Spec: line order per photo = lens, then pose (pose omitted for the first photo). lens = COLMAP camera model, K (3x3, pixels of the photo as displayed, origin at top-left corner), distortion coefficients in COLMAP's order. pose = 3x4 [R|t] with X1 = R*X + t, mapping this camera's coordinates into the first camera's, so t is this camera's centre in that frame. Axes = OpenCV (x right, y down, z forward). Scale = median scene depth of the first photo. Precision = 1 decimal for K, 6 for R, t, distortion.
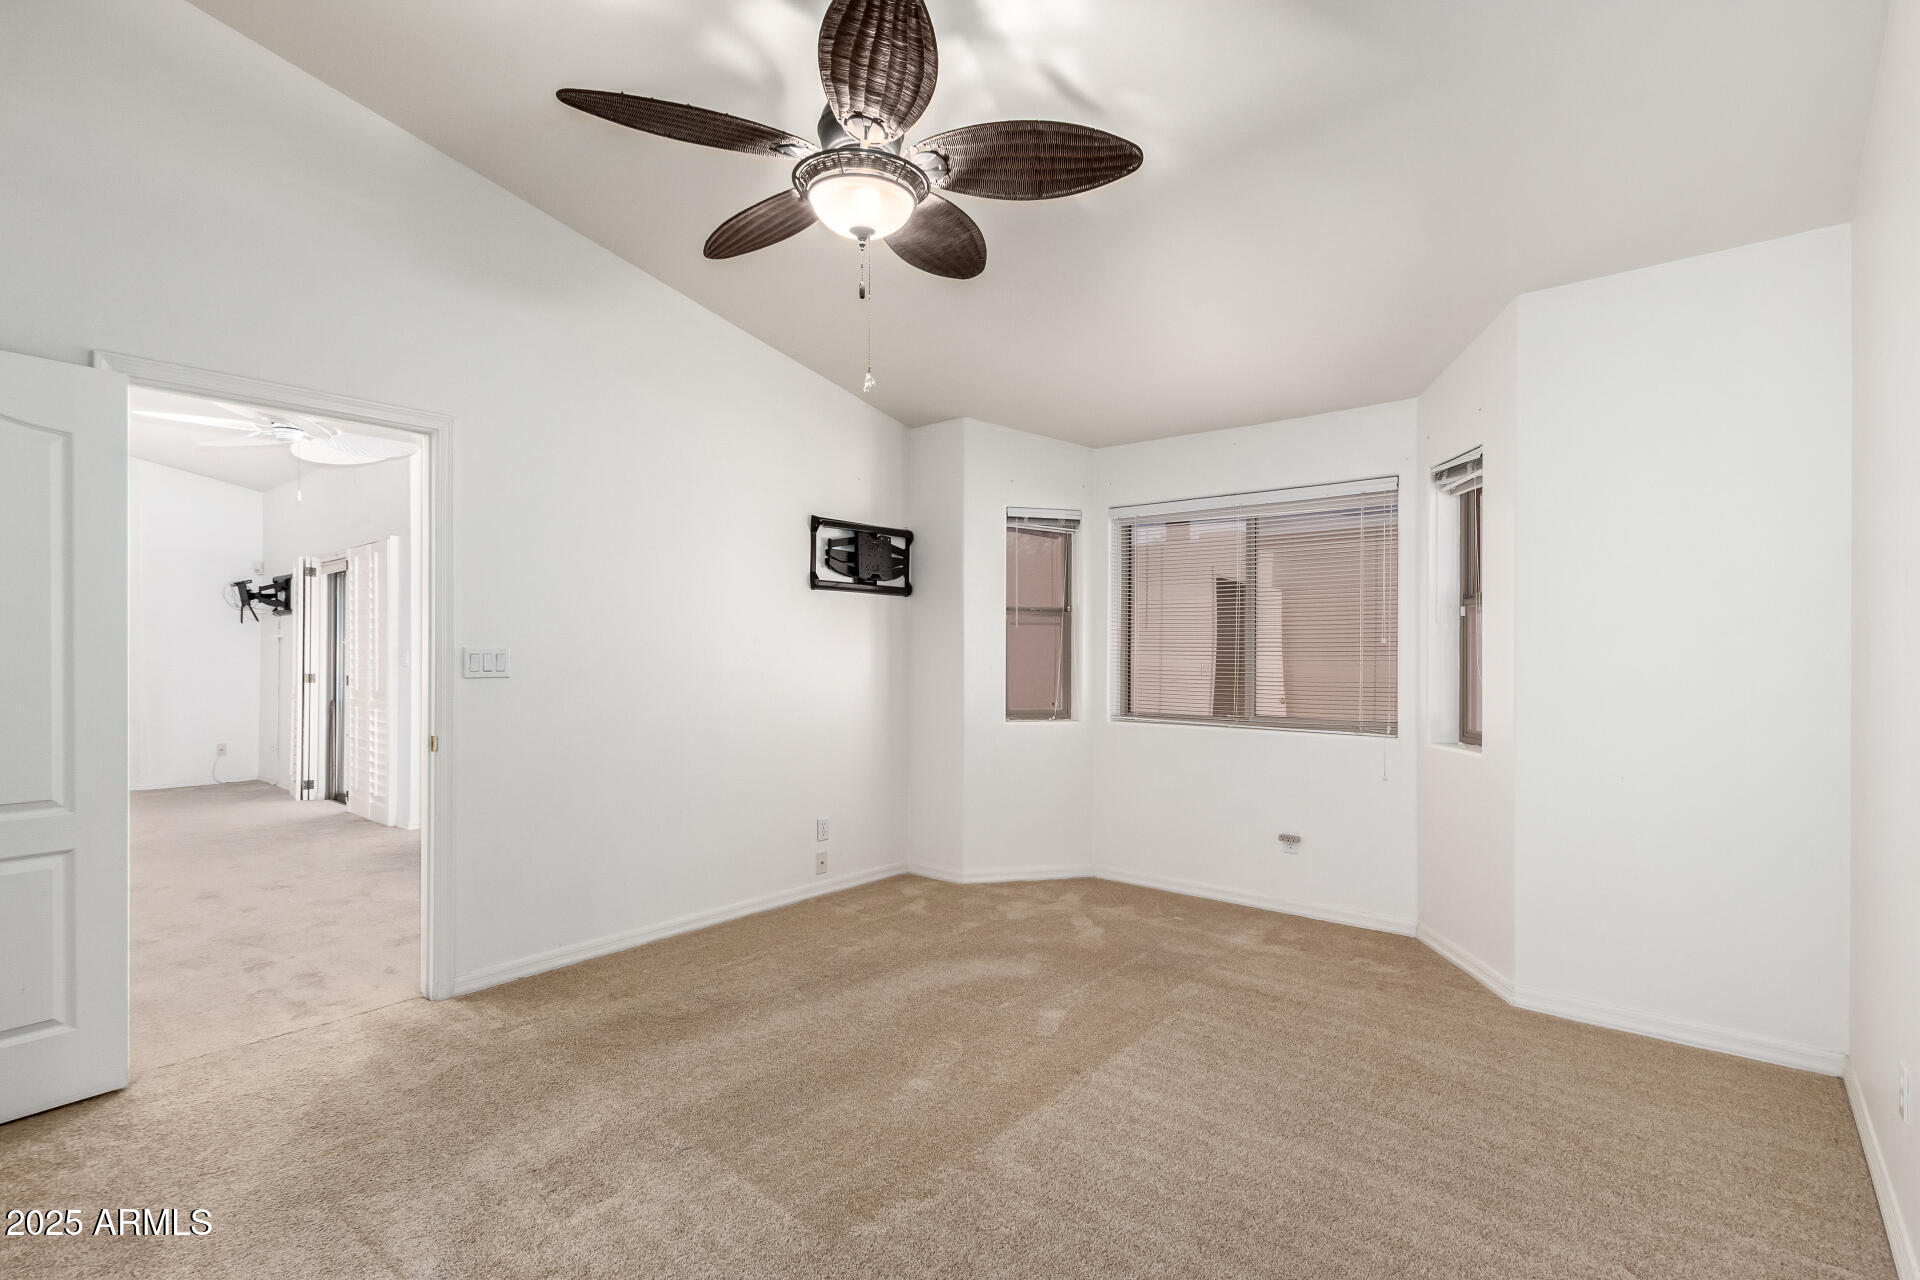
lens RADIAL K [[896.1, 0, 960.0], [0, 896.1, 640.0], [0, 0, 1]] dist [0.004099, 0.000337]
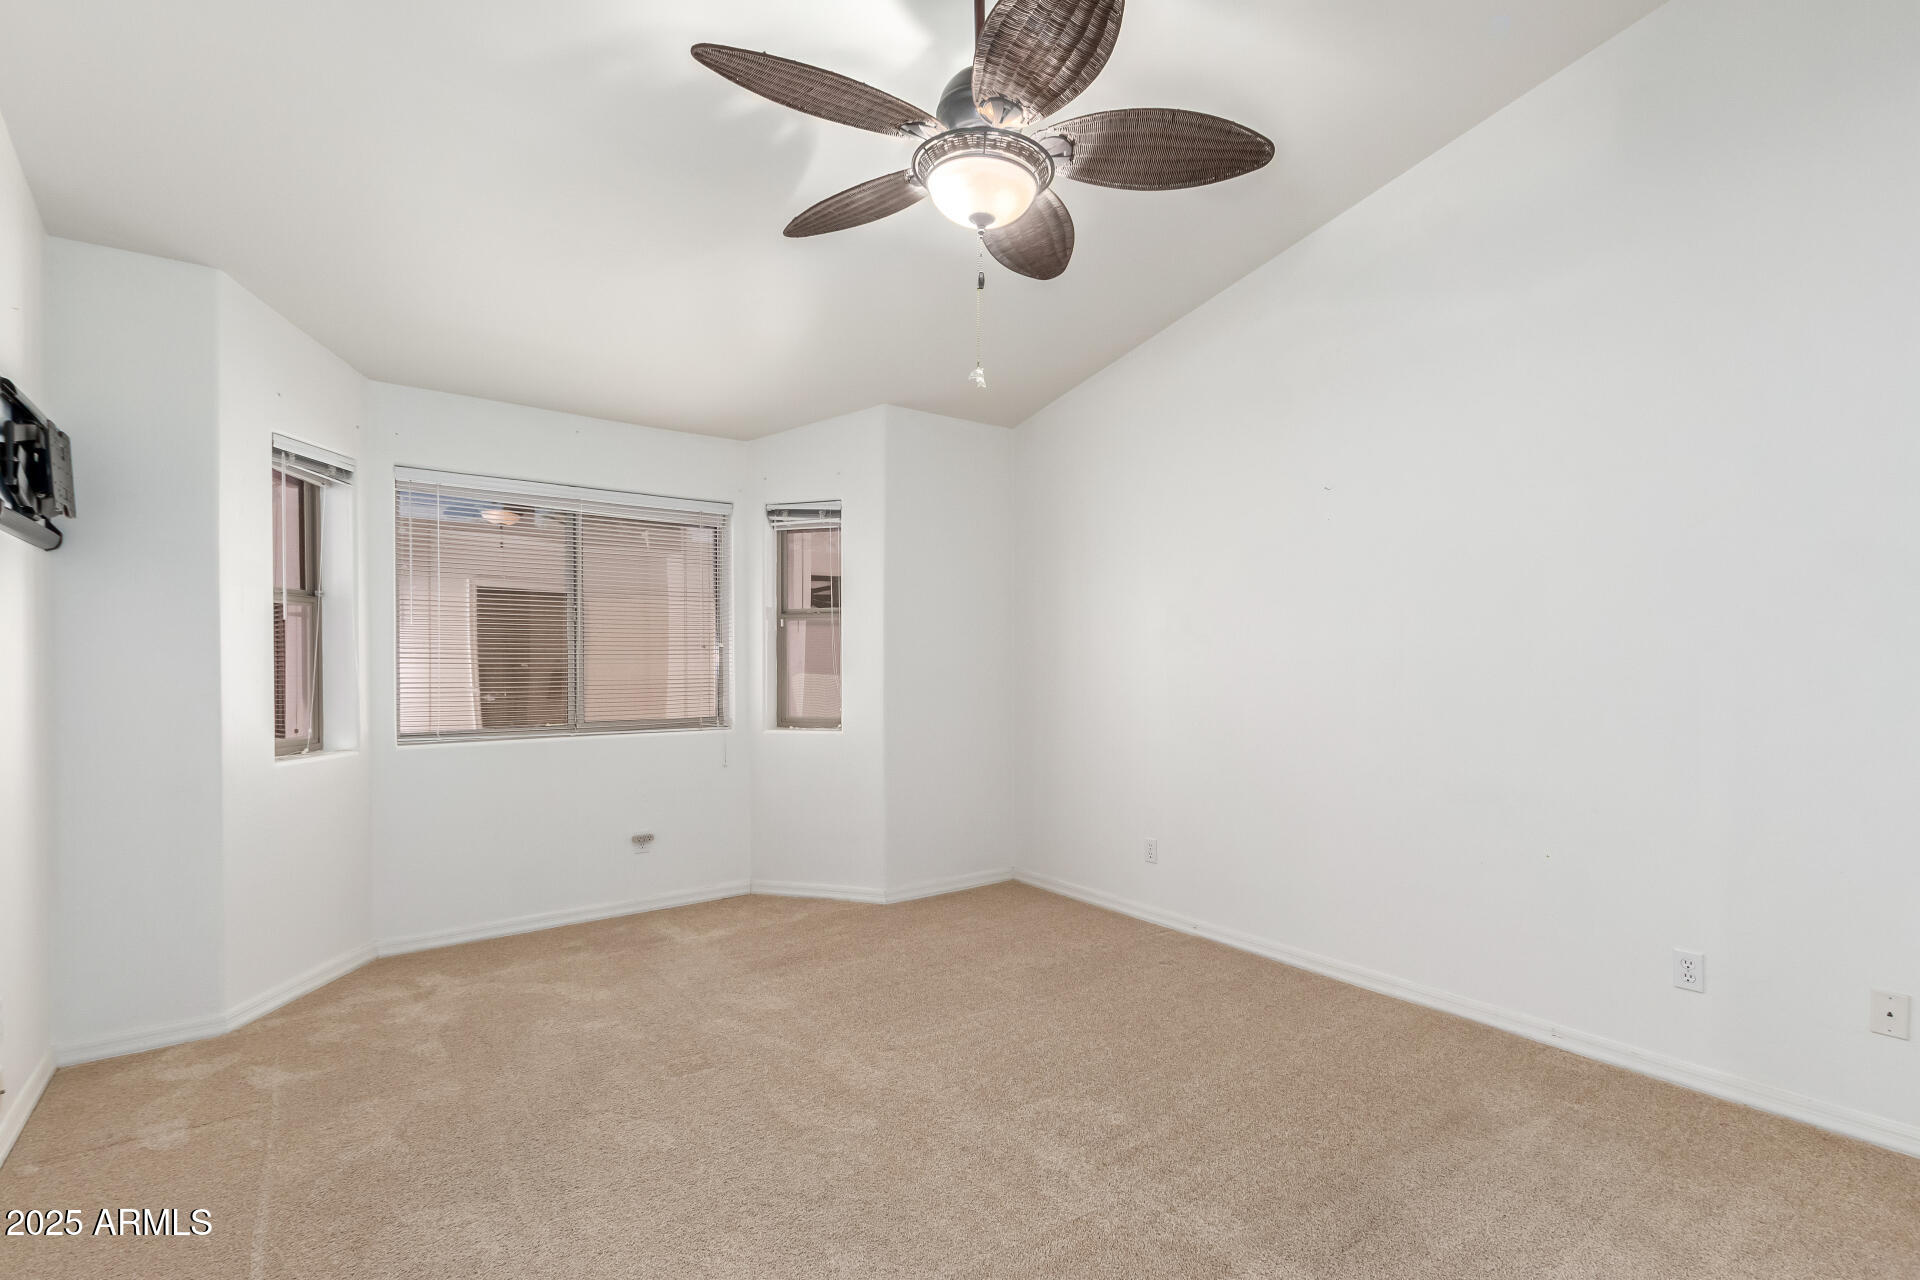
lens RADIAL K [[929.6, 0, 960.0], [0, 929.6, 666.4], [0, 0, 1]] dist [0.001729, -0.000062]
pose [[0.205560, -0.013754, 0.978548, -0.578487], [-0.014536, 0.999748, 0.017106, 0.001672], [-0.978537, -0.017740, 0.205308, 0.424155]]
